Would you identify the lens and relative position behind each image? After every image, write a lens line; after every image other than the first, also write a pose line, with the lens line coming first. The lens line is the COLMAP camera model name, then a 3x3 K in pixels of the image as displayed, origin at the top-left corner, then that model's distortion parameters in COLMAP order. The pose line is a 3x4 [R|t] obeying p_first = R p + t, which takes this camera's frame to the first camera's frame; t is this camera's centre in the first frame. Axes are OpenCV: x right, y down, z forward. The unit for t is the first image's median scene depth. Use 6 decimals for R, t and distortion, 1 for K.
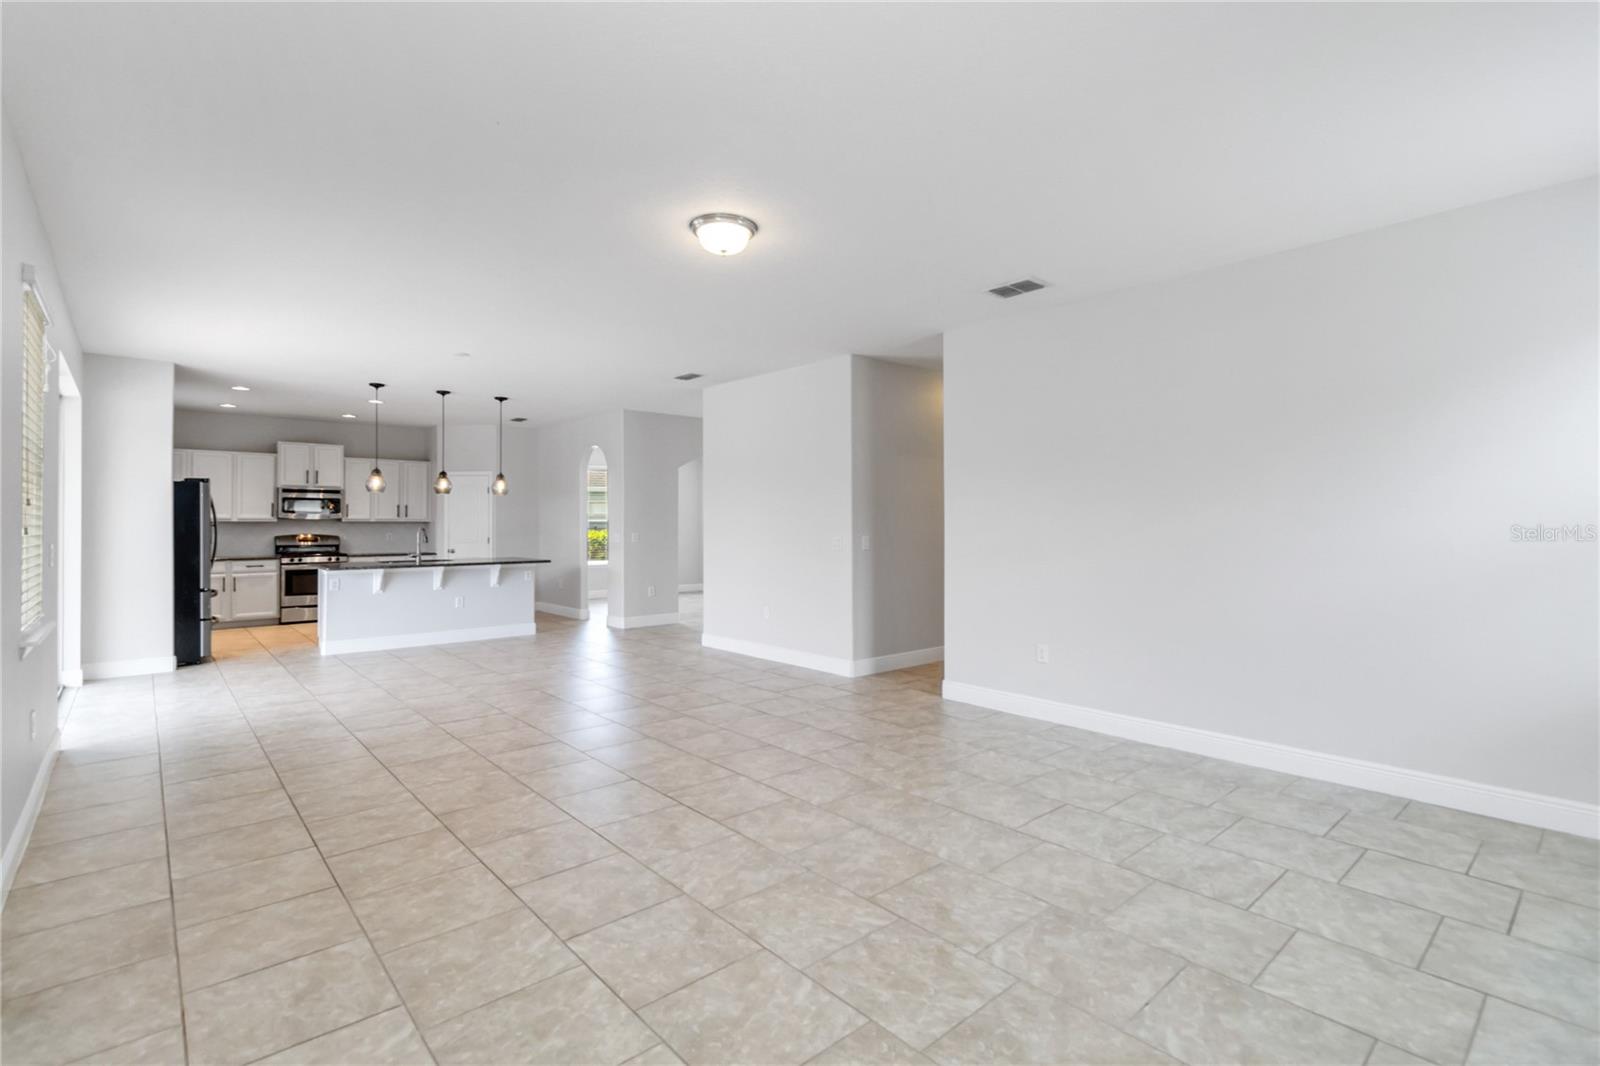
lens RADIAL K [[750.5, 0, 802.1], [0, 750.5, 529.2], [0, 0, 1]] dist [0.003732, -0.000501]
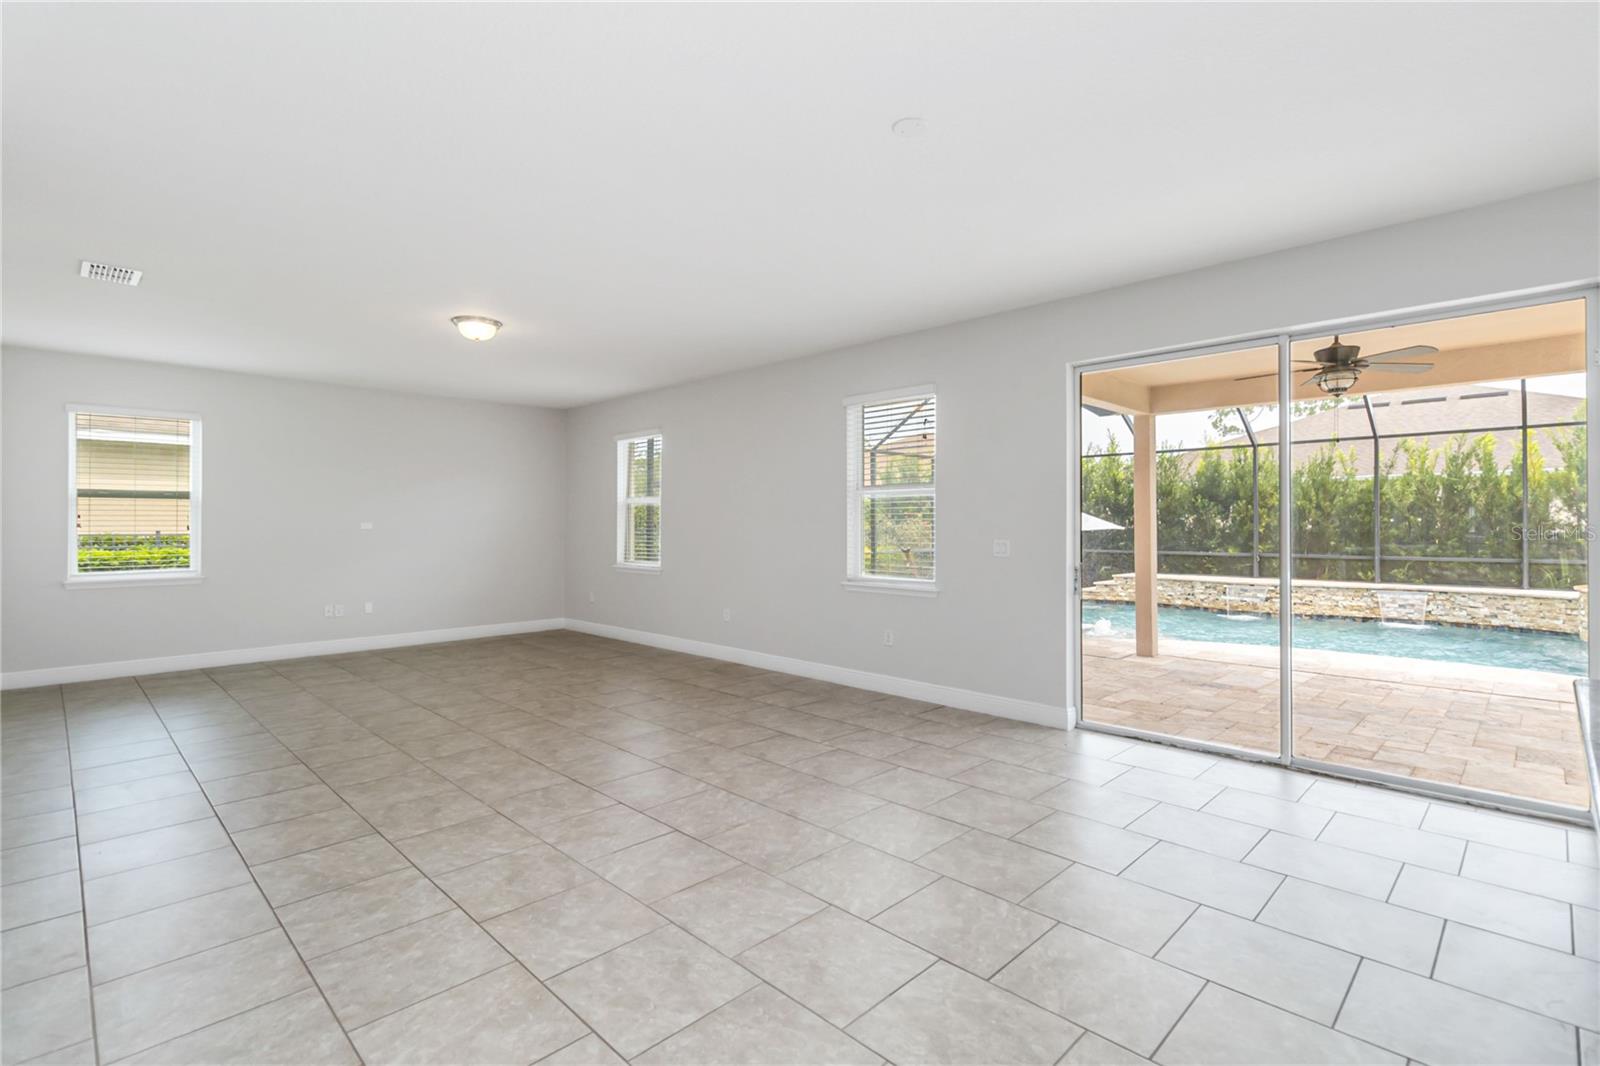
lens RADIAL K [[750.5, 0, 806.8], [0, 750.5, 527.8], [0, 0, 1]] dist [0.003732, -0.000501]
pose [[-0.997677, 0.003393, -0.068037, -0.237239], [0.002721, 0.999947, 0.009957, -0.005628], [0.068067, 0.009749, -0.997633, 0.914809]]
